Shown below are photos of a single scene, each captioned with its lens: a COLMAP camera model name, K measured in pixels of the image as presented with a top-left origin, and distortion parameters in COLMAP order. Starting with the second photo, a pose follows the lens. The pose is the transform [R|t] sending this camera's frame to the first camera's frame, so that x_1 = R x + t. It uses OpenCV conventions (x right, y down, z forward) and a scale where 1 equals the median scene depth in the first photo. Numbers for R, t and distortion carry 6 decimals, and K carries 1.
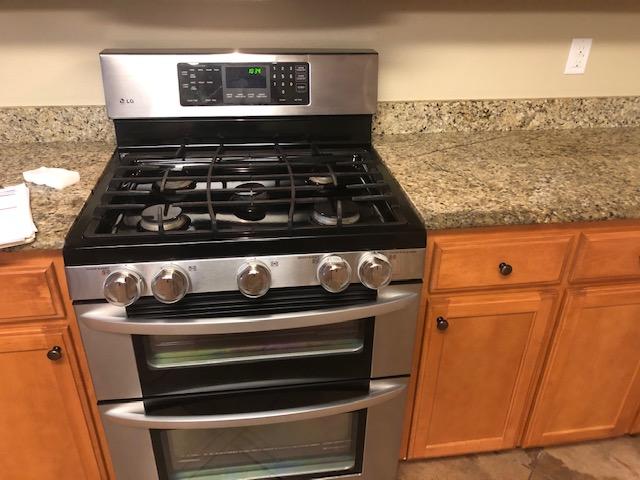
lens RADIAL K [[517.2, 0, 317.9], [0, 517.2, 231.9], [0, 0, 1]] dist [0.019291, -0.002685]
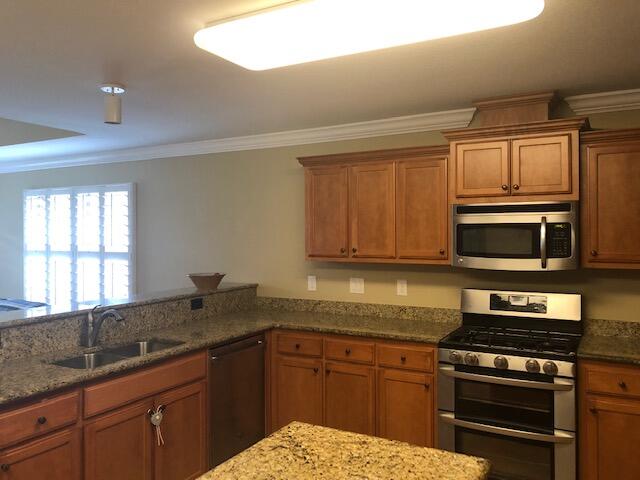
lens RADIAL K [[526.0, 0, 320.0], [0, 526.0, 240.0], [0, 0, 1]] dist [0.000618, -0.000495]
pose [[0.794006, -0.016683, -0.607681, 0.619477], [-0.276685, 0.880166, -0.385685, 0.650317], [0.541295, 0.474372, 0.694242, -1.325232]]
